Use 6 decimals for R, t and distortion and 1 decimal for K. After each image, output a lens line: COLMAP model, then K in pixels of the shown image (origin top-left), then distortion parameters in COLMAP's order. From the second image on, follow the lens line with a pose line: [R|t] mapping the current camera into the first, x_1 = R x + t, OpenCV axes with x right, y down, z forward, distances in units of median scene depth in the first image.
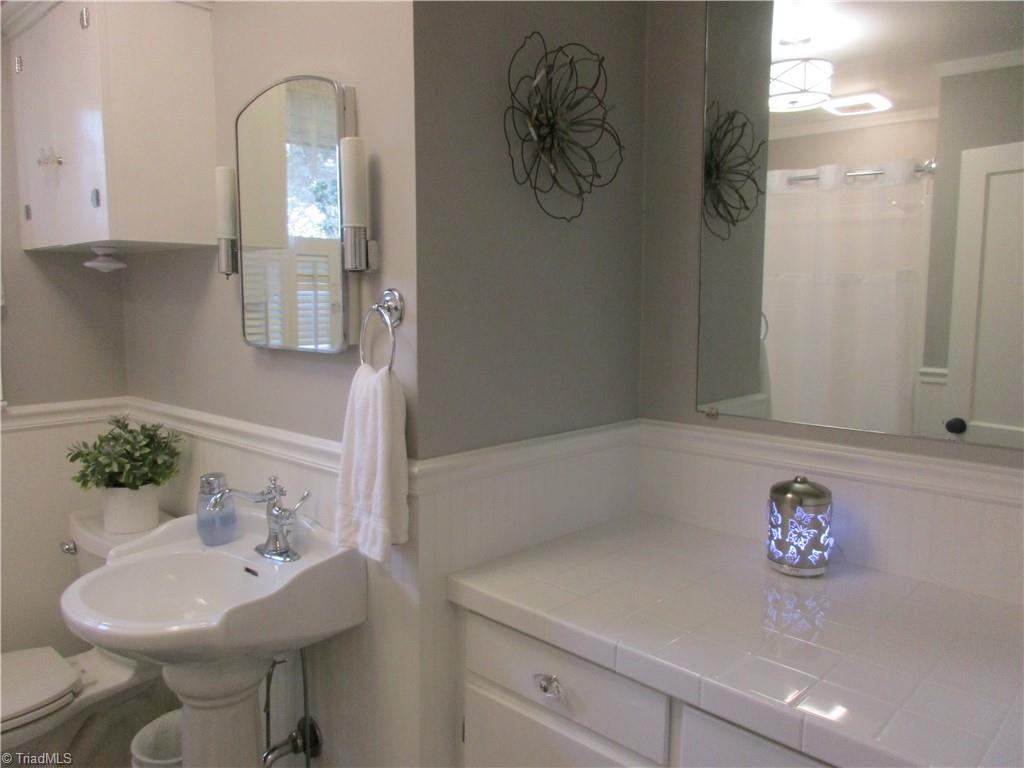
lens RADIAL K [[767.6, 0, 511.9], [0, 767.6, 377.9], [0, 0, 1]] dist [0.003329, 0.003417]
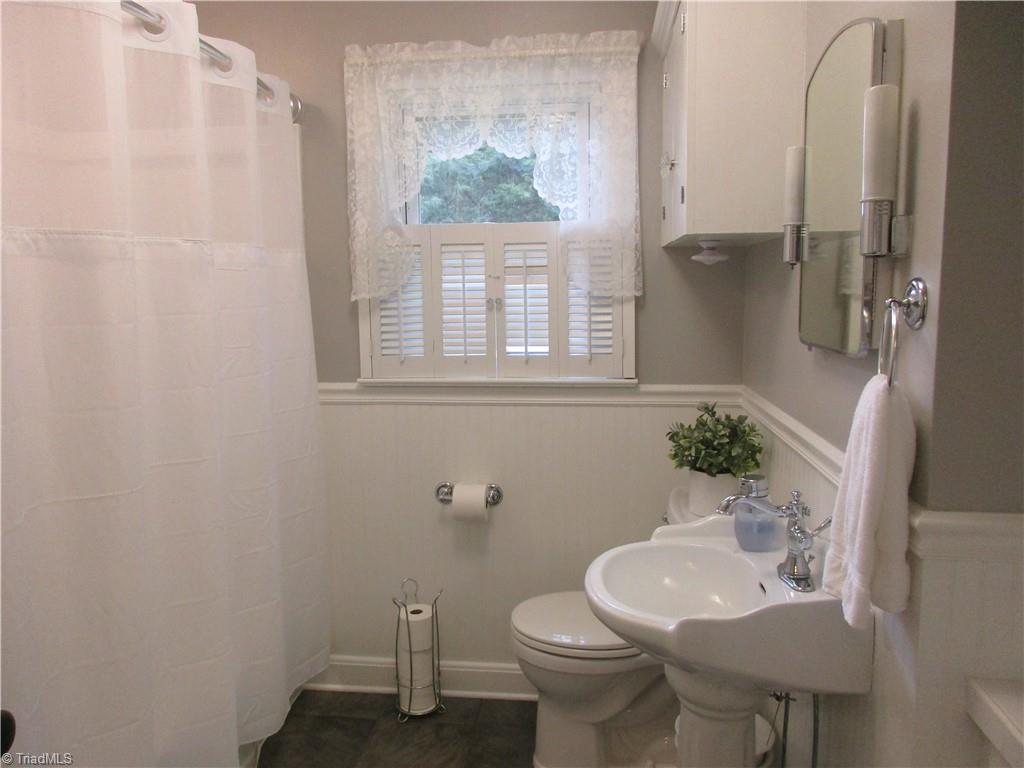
lens RADIAL K [[767.6, 0, 511.9], [0, 767.6, 377.9], [0, 0, 1]] dist [0.003329, 0.003417]
pose [[0.606625, 0.091629, -0.789690, 0.169355], [-0.081645, 0.995264, 0.052764, -0.020972], [0.790785, 0.032466, 0.611233, 0.183167]]
